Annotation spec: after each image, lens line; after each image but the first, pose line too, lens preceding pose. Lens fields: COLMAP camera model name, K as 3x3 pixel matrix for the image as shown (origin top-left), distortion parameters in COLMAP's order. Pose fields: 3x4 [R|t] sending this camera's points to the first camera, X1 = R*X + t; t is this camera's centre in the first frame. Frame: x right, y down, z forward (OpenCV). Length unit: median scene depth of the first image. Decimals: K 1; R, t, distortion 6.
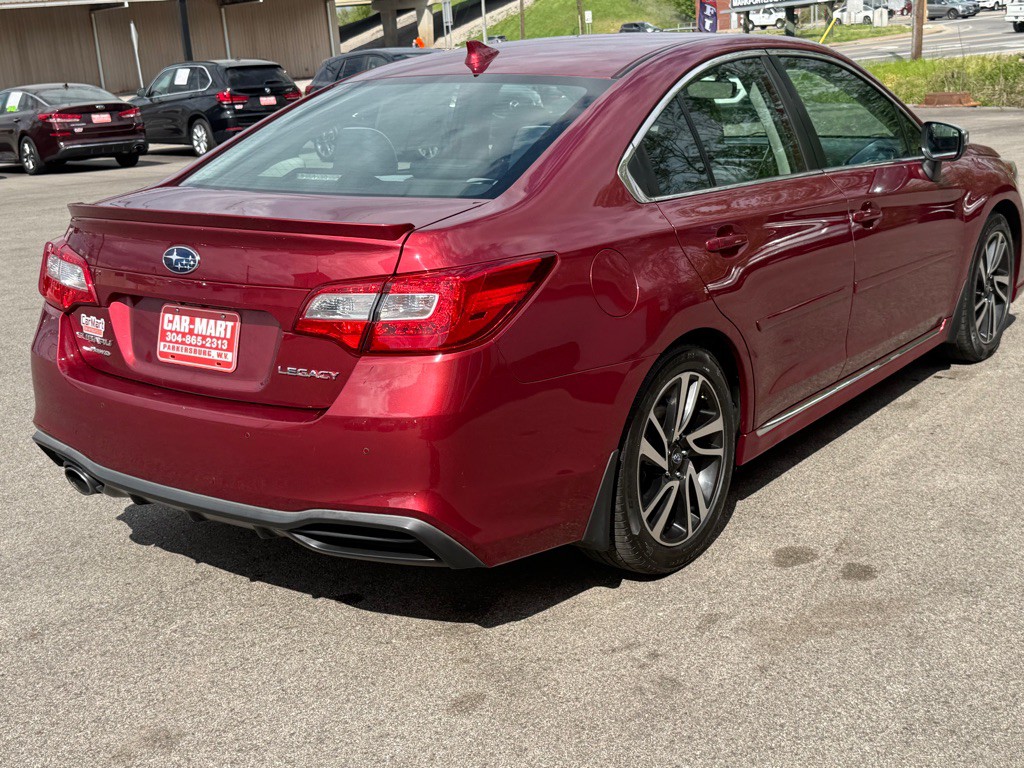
lens RADIAL K [[1269.8, 0, 512.0], [0, 1269.8, 384.0], [0, 0, 1]] dist [0.190553, -0.460359]
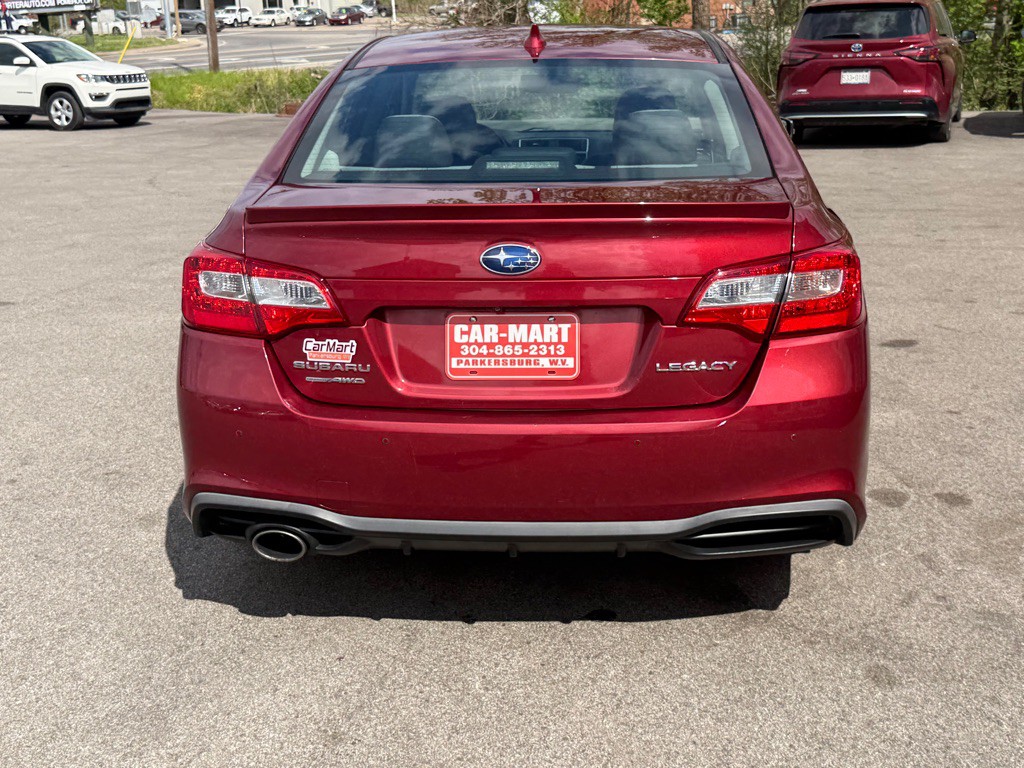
lens RADIAL K [[1269.8, 0, 512.0], [0, 1269.8, 384.0], [0, 0, 1]] dist [0.190553, -0.460359]
pose [[0.838261, -0.113883, 0.533243, -0.716771], [0.119042, 0.992578, 0.024847, -0.032521], [-0.532115, 0.042650, 0.845597, 0.261043]]
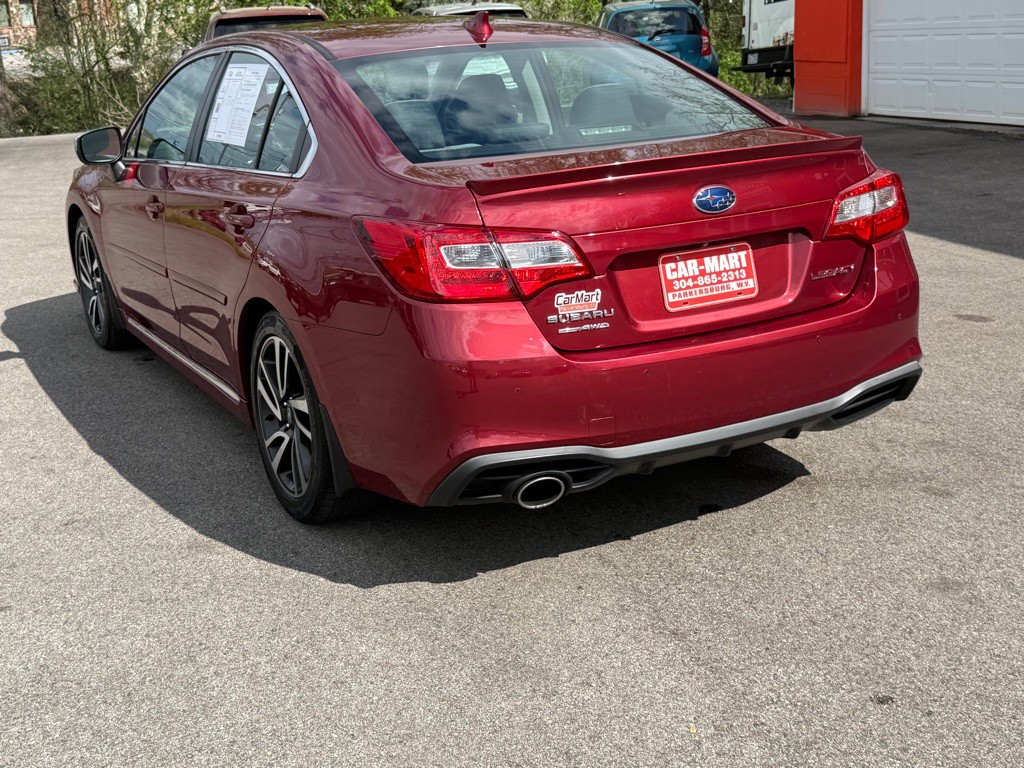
lens RADIAL K [[1269.8, 0, 512.0], [0, 1269.8, 384.0], [0, 0, 1]] dist [0.190553, -0.460359]
pose [[0.401021, -0.220250, 0.889197, -1.240368], [0.257848, 0.958561, 0.121143, -0.118574], [-0.879032, 0.180696, 0.441194, 0.703657]]
